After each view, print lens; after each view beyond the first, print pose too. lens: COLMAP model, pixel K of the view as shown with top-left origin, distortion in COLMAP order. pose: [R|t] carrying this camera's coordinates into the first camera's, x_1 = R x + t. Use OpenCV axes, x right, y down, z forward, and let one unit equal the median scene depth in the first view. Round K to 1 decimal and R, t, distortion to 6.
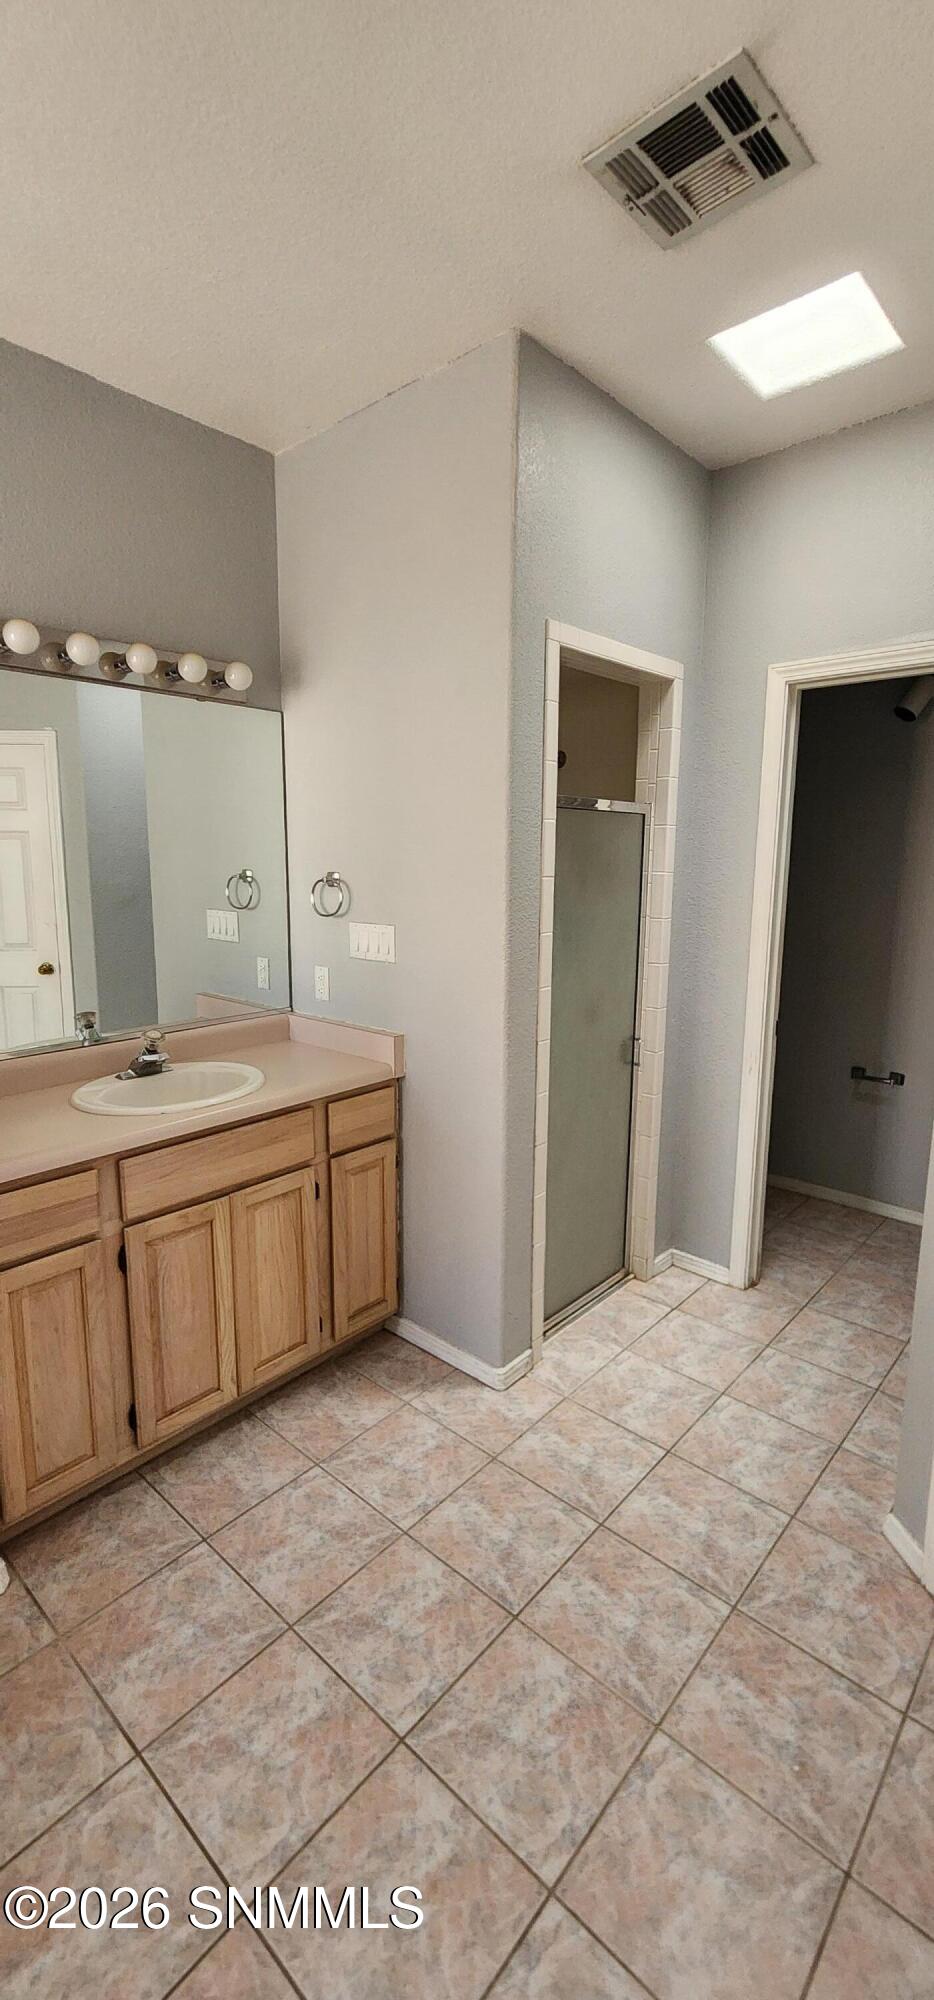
lens RADIAL K [[824.5, 0, 467.4], [0, 824.5, 997.4], [0, 0, 1]] dist [0.000991, -0.000070]
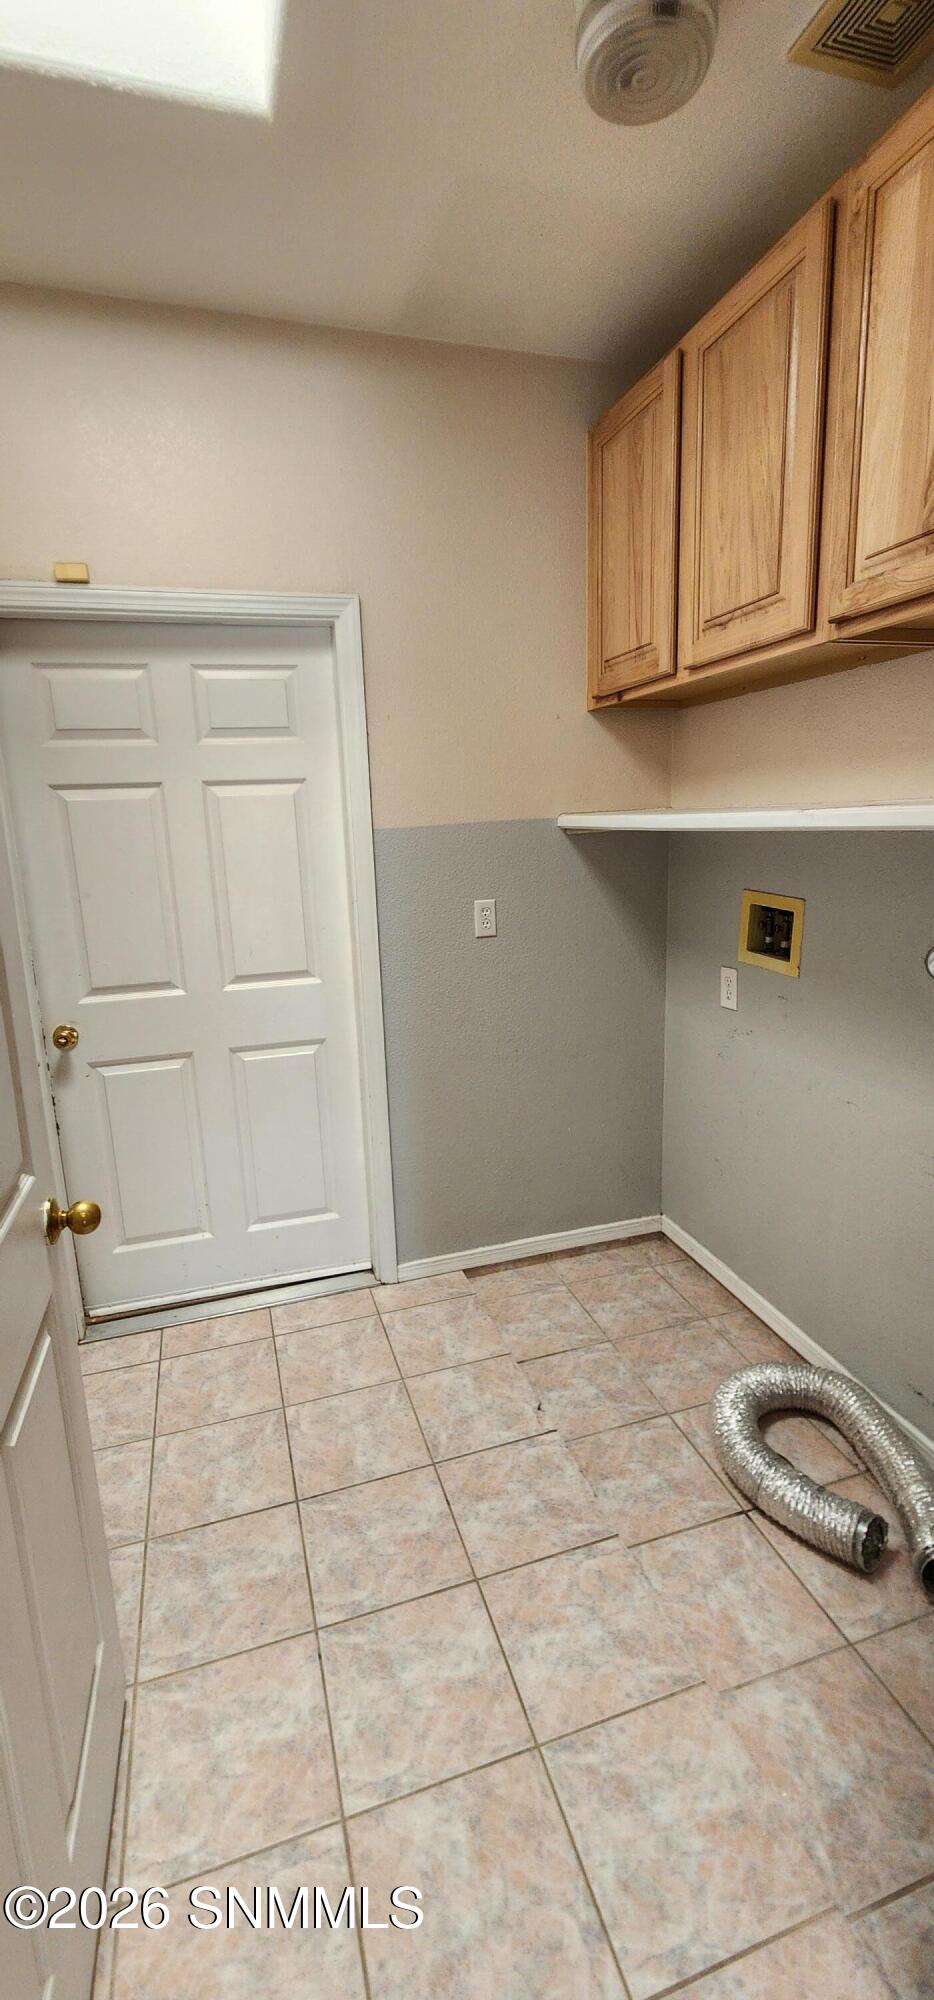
lens RADIAL K [[824.5, 0, 470.3], [0, 824.5, 997.6], [0, 0, 1]] dist [0.000991, -0.000070]
pose [[0.860479, 0.079199, -0.503293, 0.597921], [-0.049583, 0.996172, 0.071987, -0.023653], [0.507068, -0.036988, 0.861112, 0.199856]]
